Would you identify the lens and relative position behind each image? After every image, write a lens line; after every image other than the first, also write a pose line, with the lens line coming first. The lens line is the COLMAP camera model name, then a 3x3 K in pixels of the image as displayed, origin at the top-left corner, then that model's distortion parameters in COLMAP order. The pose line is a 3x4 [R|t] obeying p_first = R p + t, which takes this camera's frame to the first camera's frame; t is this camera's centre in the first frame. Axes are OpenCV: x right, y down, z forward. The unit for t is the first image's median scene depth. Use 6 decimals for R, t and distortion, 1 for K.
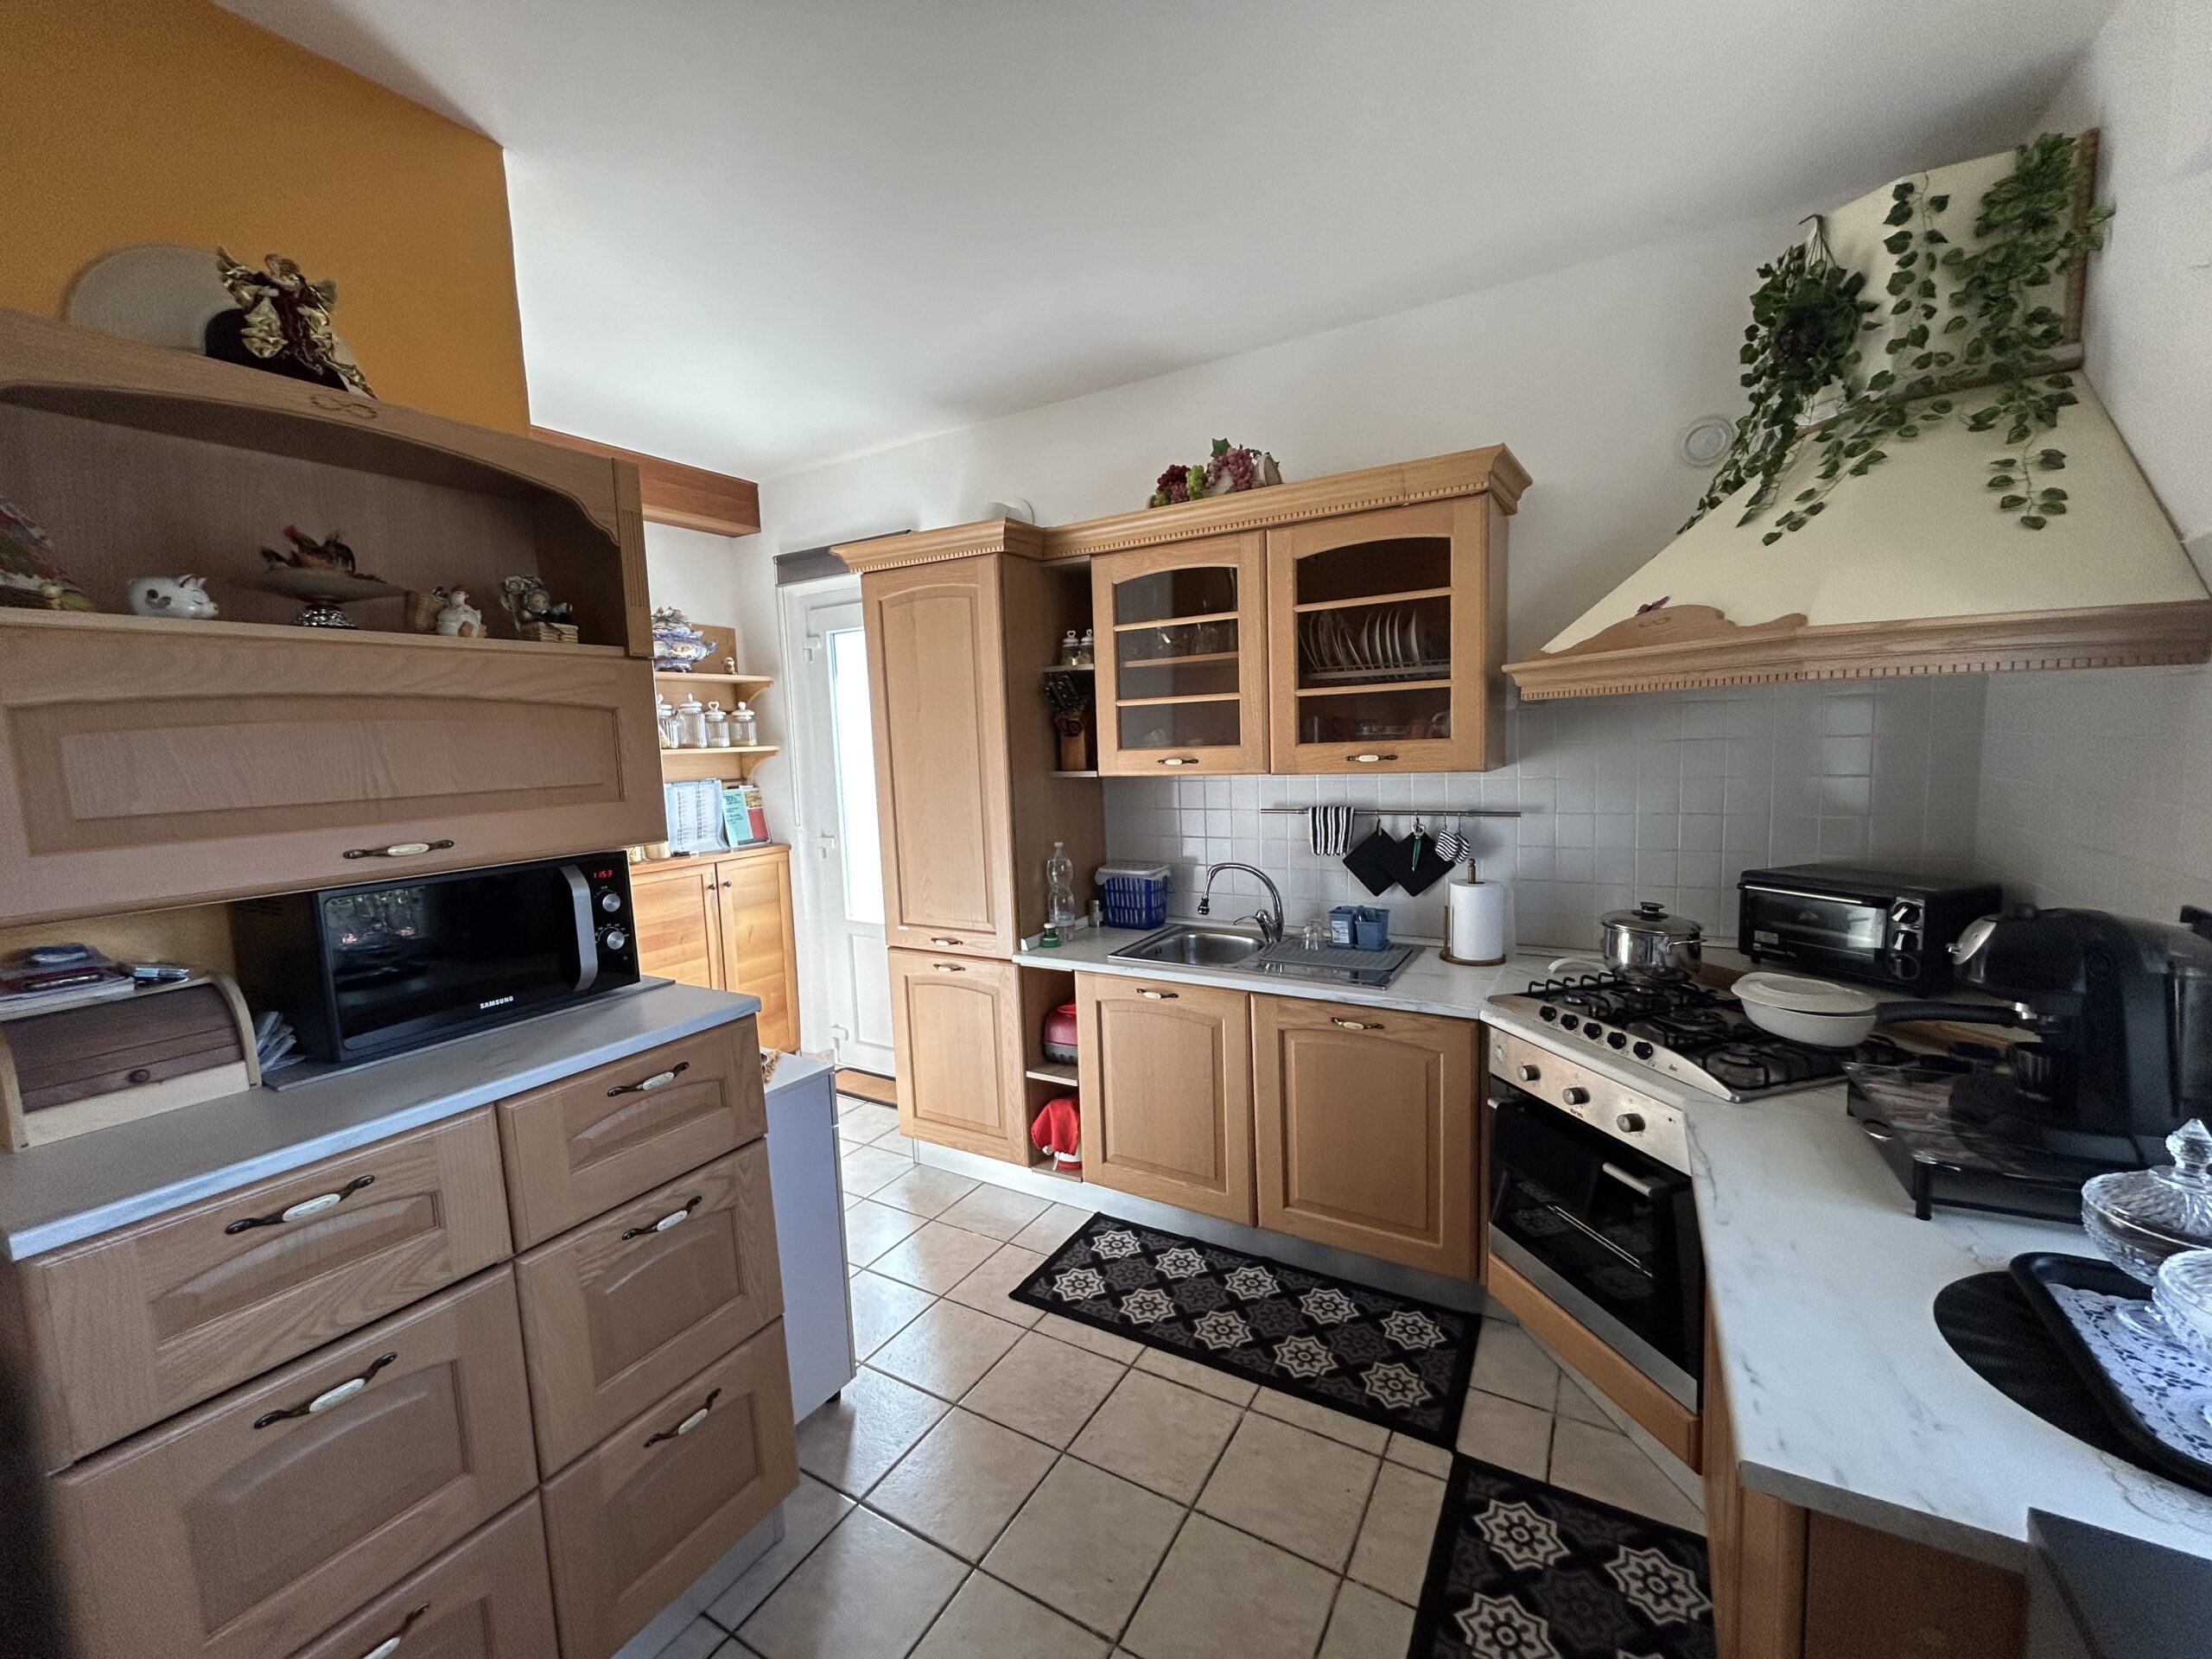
lens RADIAL K [[889.6, 0, 1102.1], [0, 889.6, 830.6], [0, 0, 1]] dist [-0.000339, -0.000788]
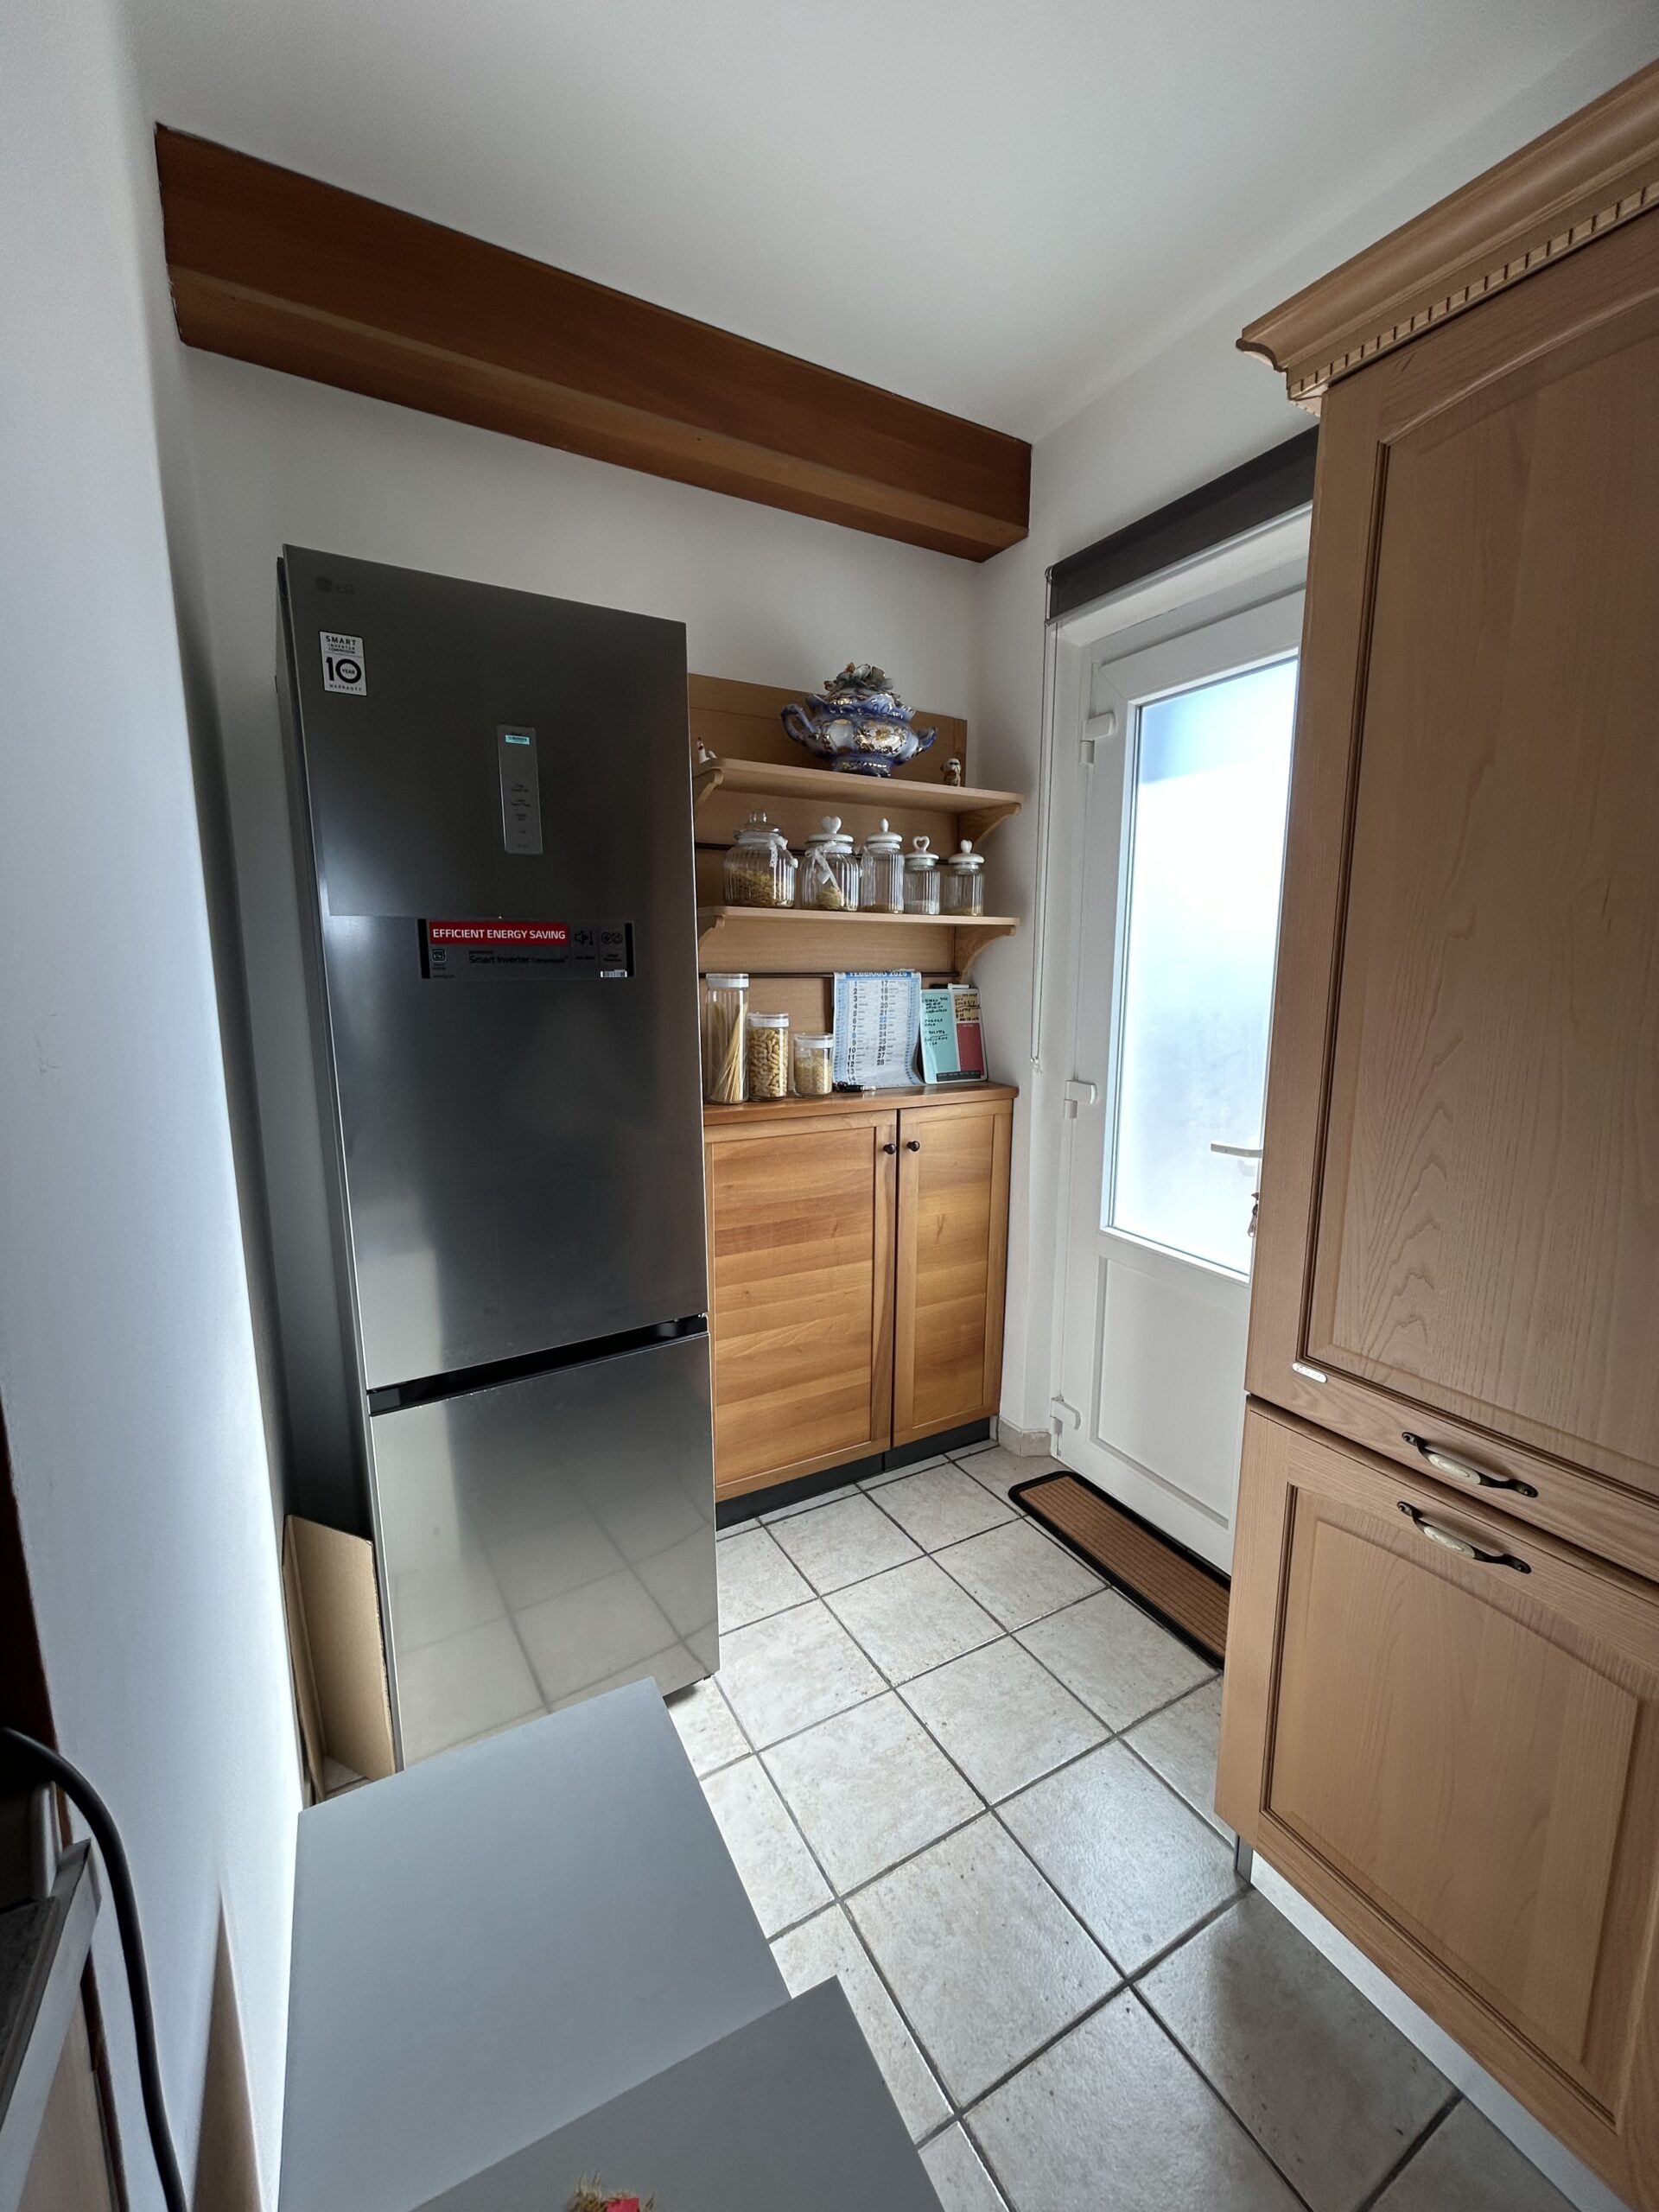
lens RADIAL K [[889.6, 0, 827.0], [0, 889.6, 1107.0], [0, 0, 1]] dist [-0.000339, -0.000788]
pose [[0.863443, 0.120296, -0.489892, -0.177814], [-0.087153, 0.992120, 0.090012, -0.014554], [0.496860, -0.035024, 0.867124, 0.444458]]
